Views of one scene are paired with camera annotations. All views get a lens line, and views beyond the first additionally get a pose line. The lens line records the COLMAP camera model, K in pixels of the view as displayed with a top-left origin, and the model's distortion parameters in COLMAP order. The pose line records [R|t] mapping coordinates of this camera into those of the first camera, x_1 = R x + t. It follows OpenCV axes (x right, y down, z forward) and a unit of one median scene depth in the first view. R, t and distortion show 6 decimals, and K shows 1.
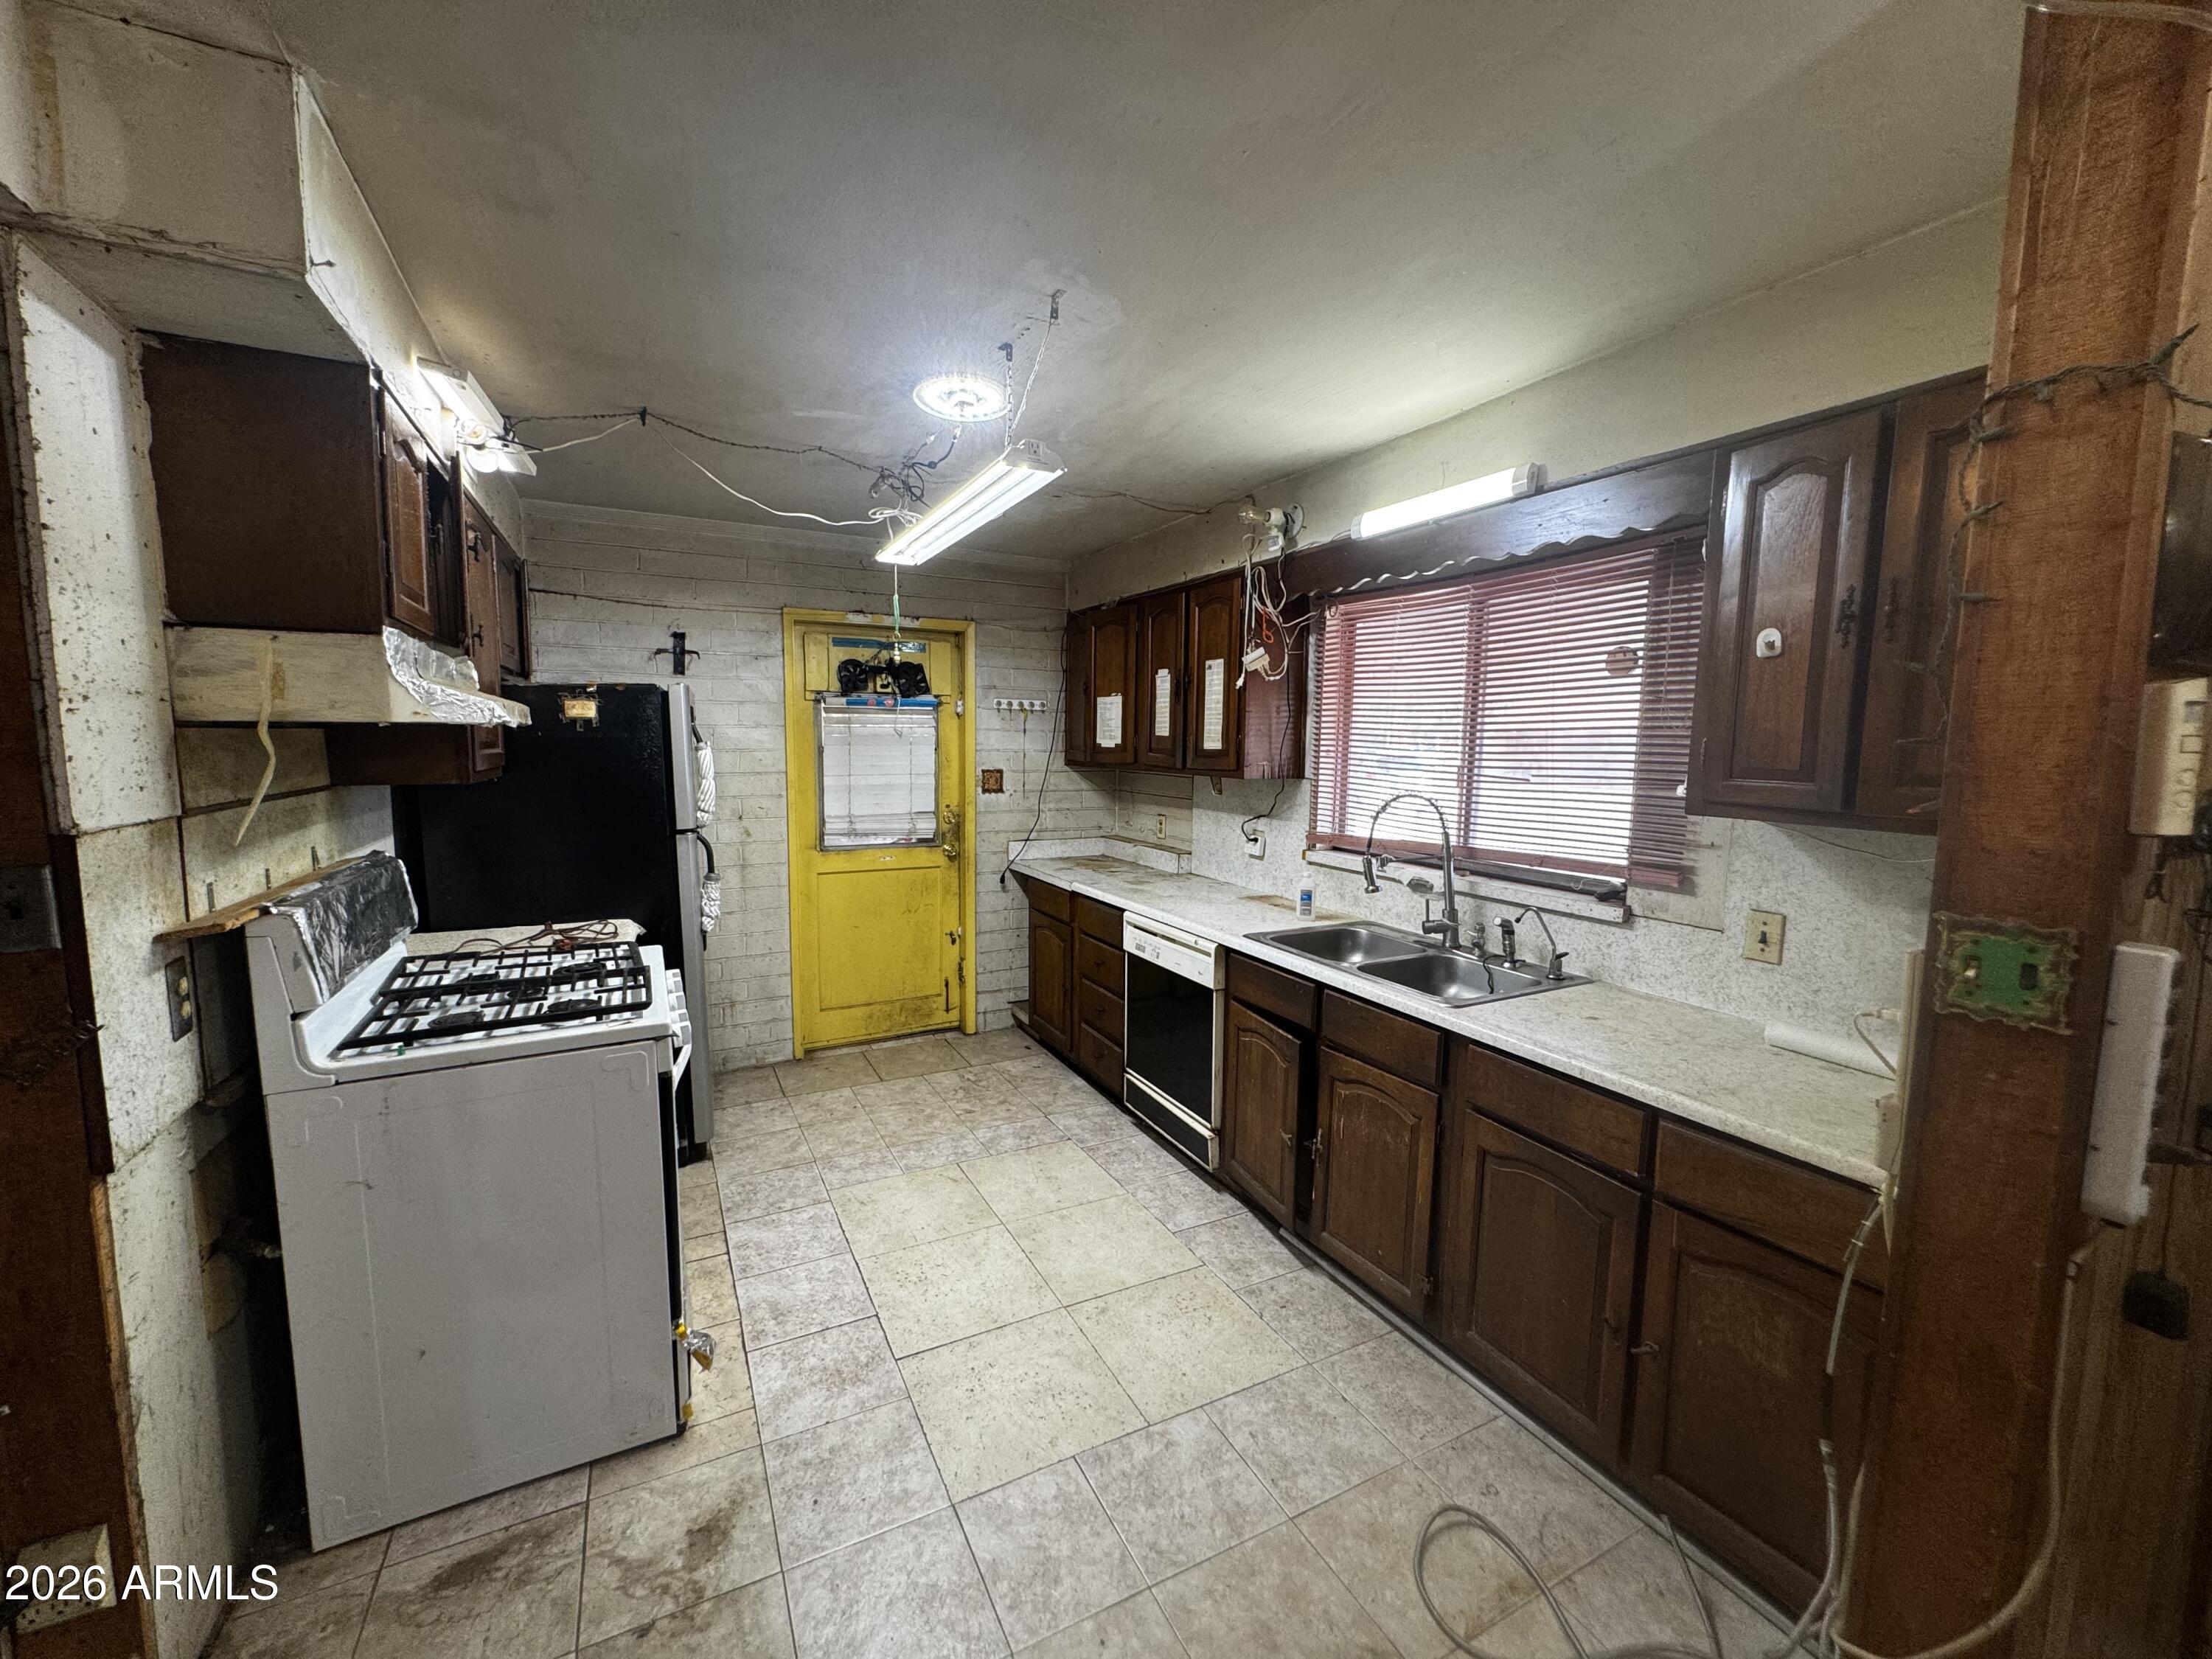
lens RADIAL K [[882.7, 0, 1103.2], [0, 882.7, 828.2], [0, 0, 1]] dist [-0.000817, 0.000444]
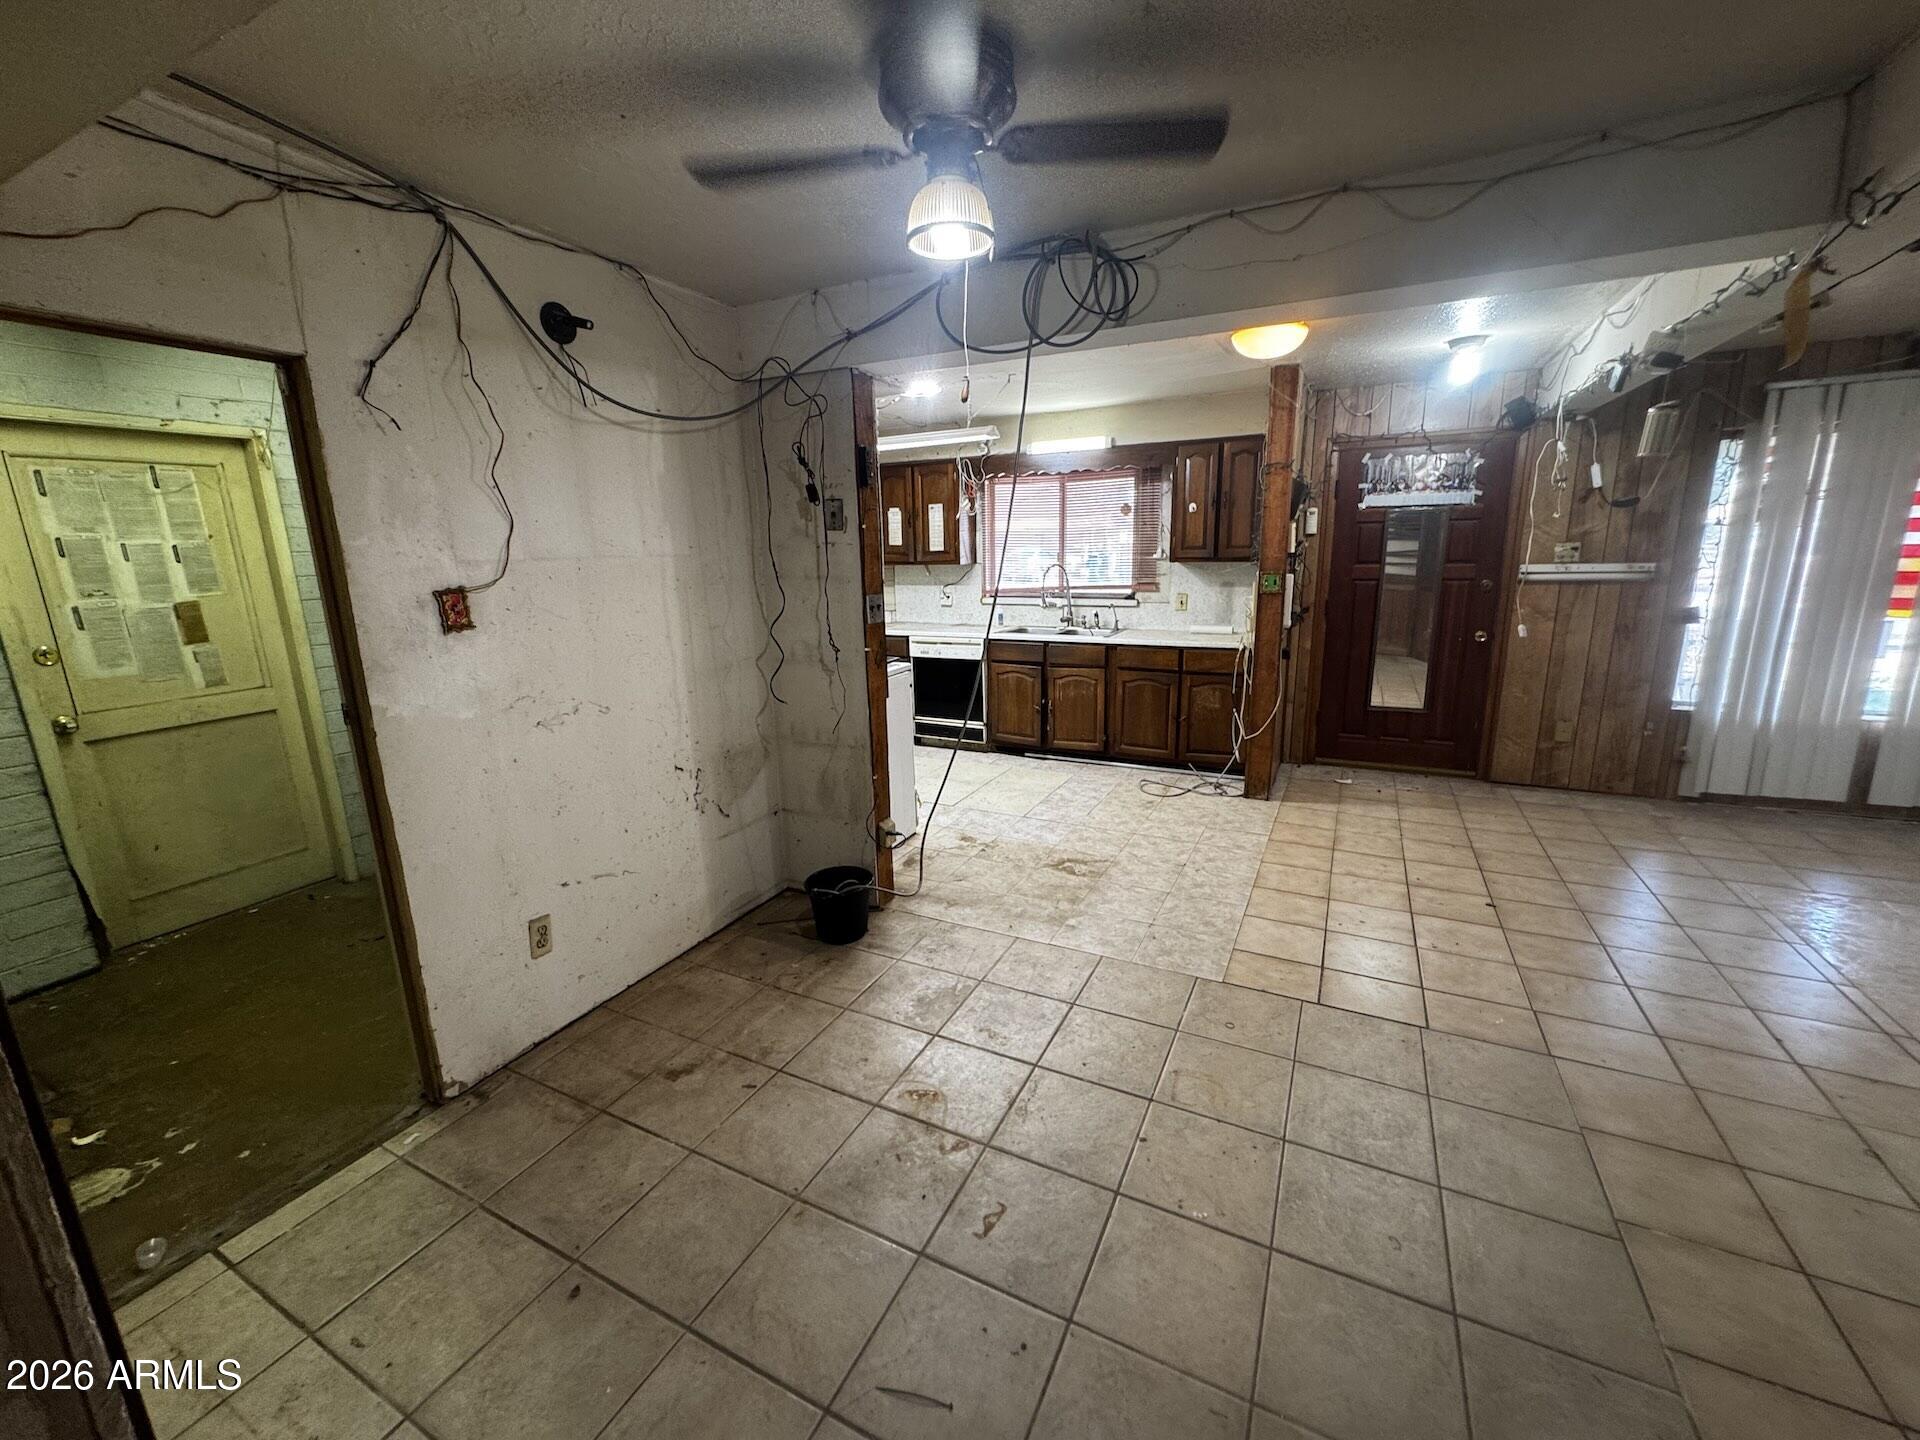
lens RADIAL K [[766.2, 0, 957.5], [0, 766.2, 718.9], [0, 0, 1]] dist [-0.000817, 0.000444]
pose [[0.812230, -0.158374, 0.561427, -1.061135], [0.091863, 0.985157, 0.145005, 0.046167], [-0.576059, -0.066203, 0.814723, -0.555872]]
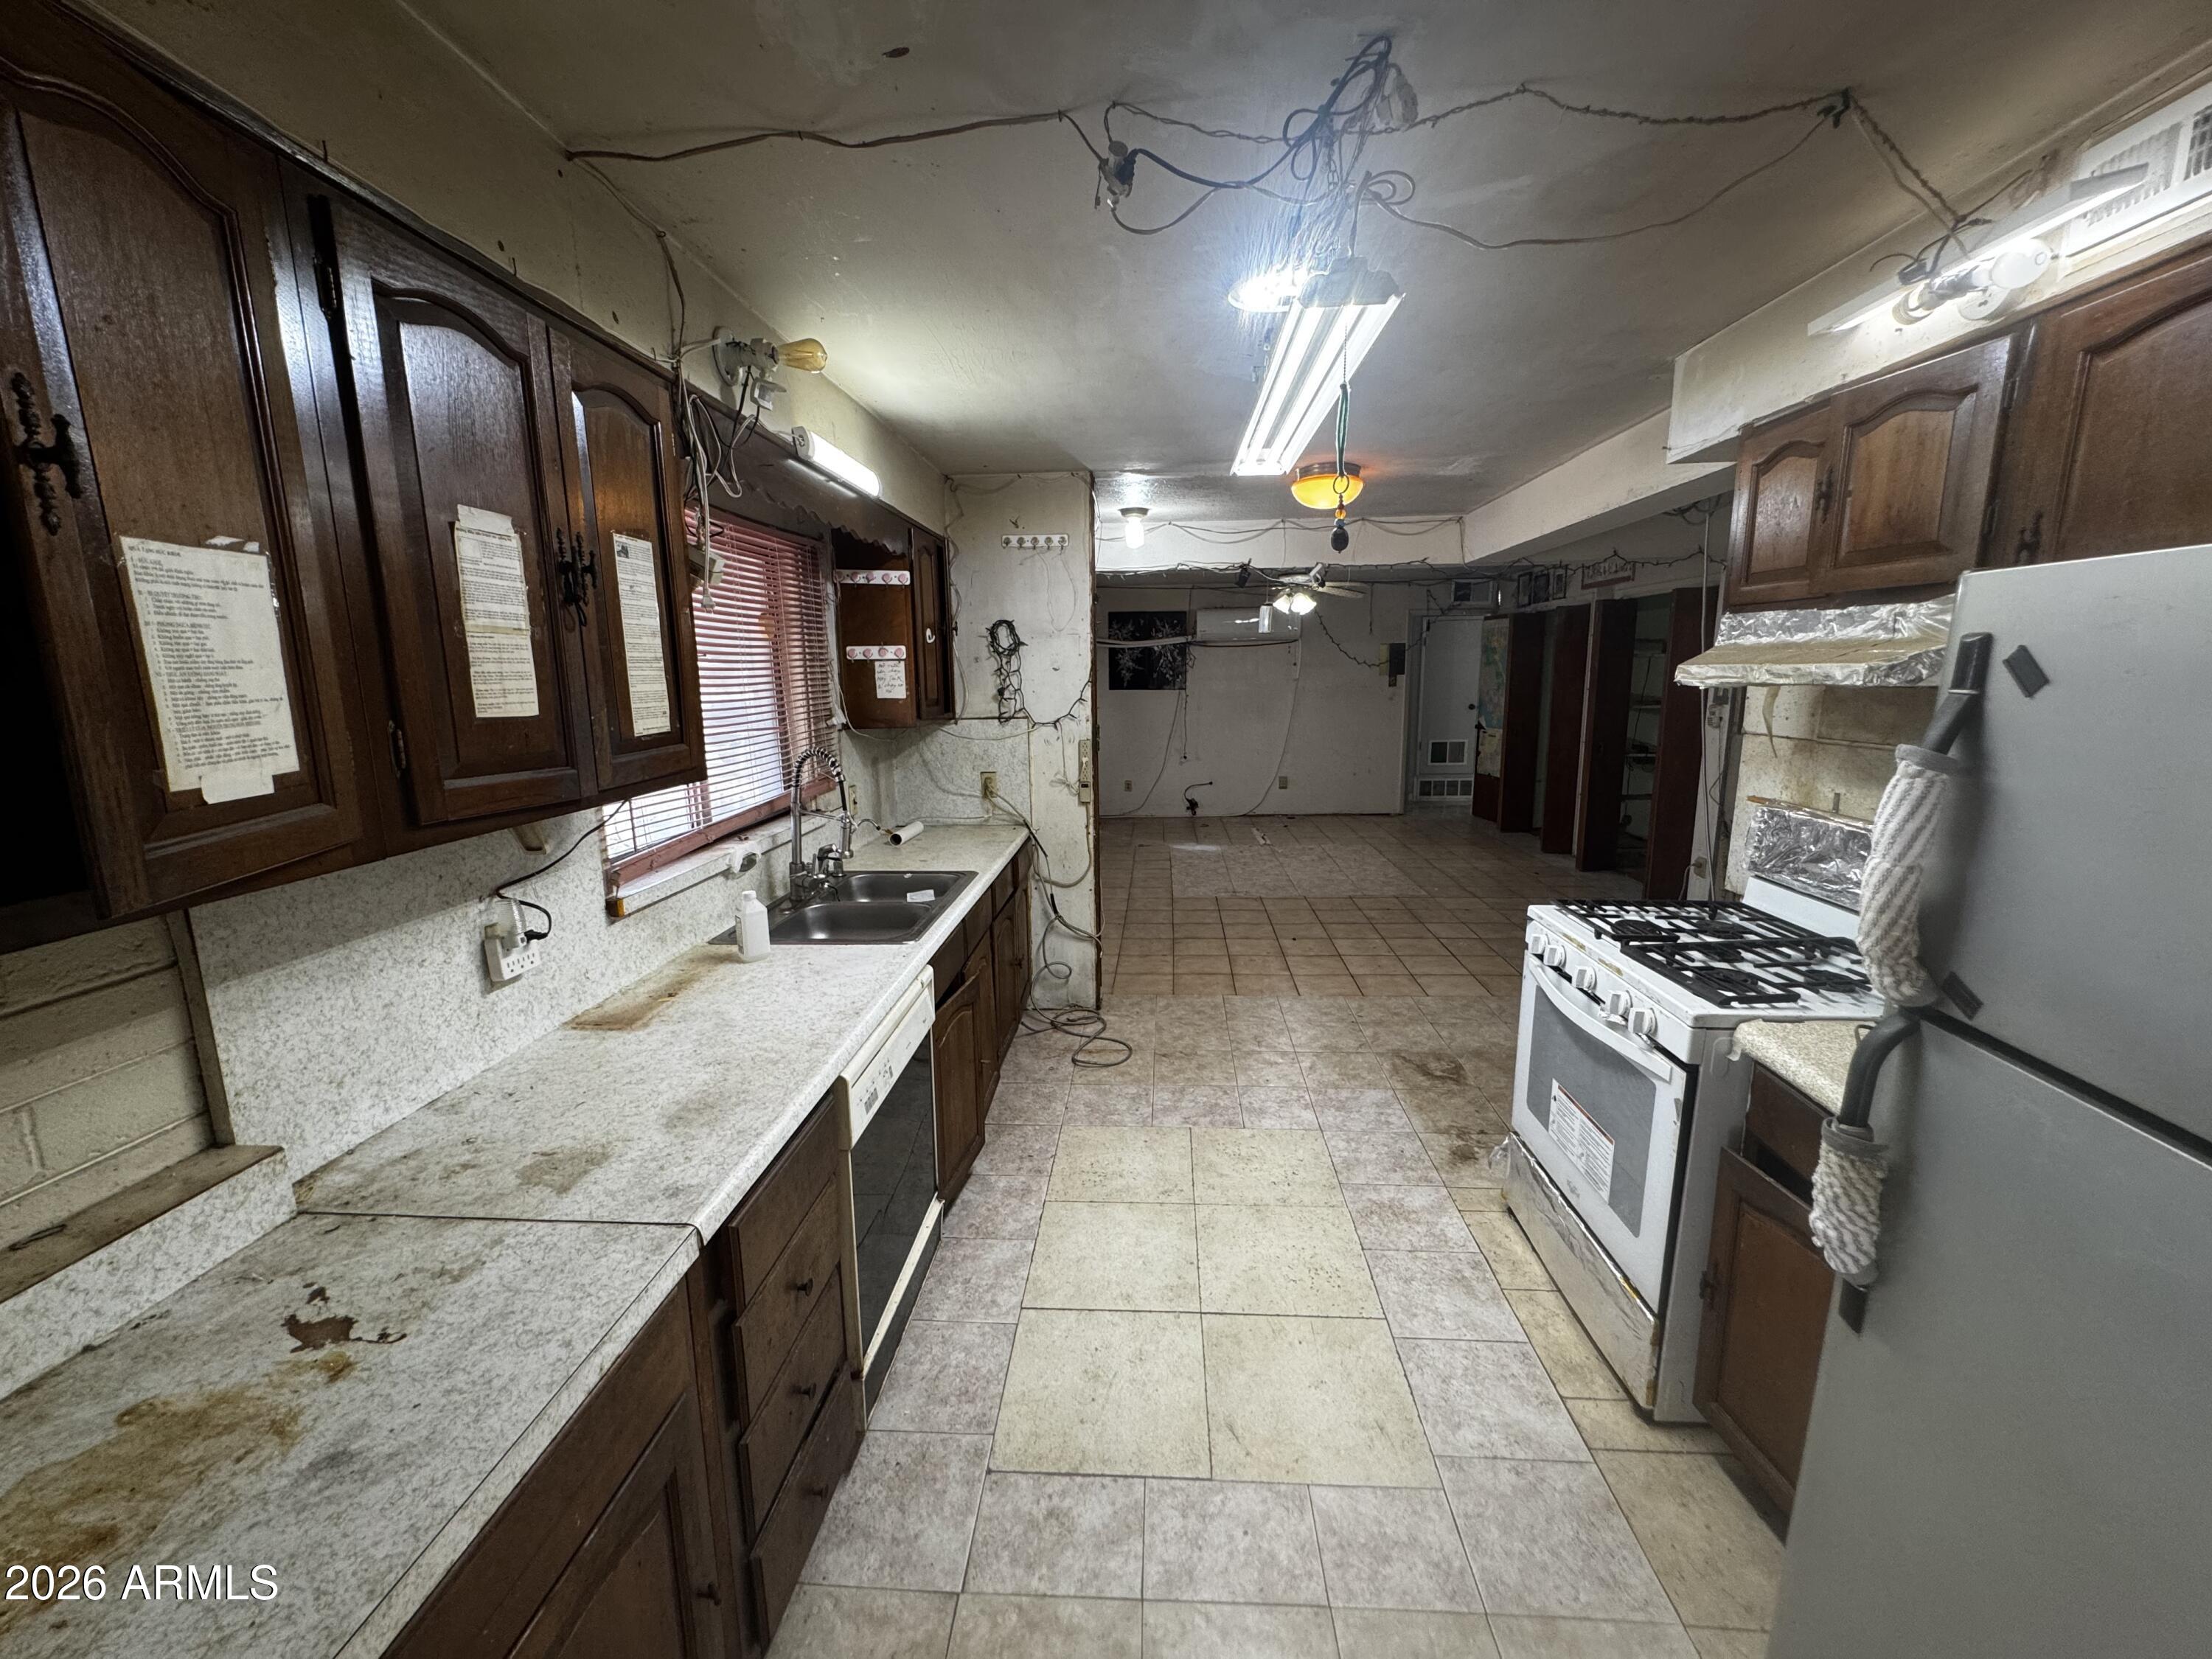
lens RADIAL K [[882.7, 0, 1103.2], [0, 882.7, 828.2], [0, 0, 1]] dist [-0.000817, 0.000444]
pose [[-0.855337, -0.094063, 0.509462, -0.397344], [0.056157, 0.960751, 0.271668, -0.190582], [-0.515020, 0.260978, -0.816484, 1.561960]]
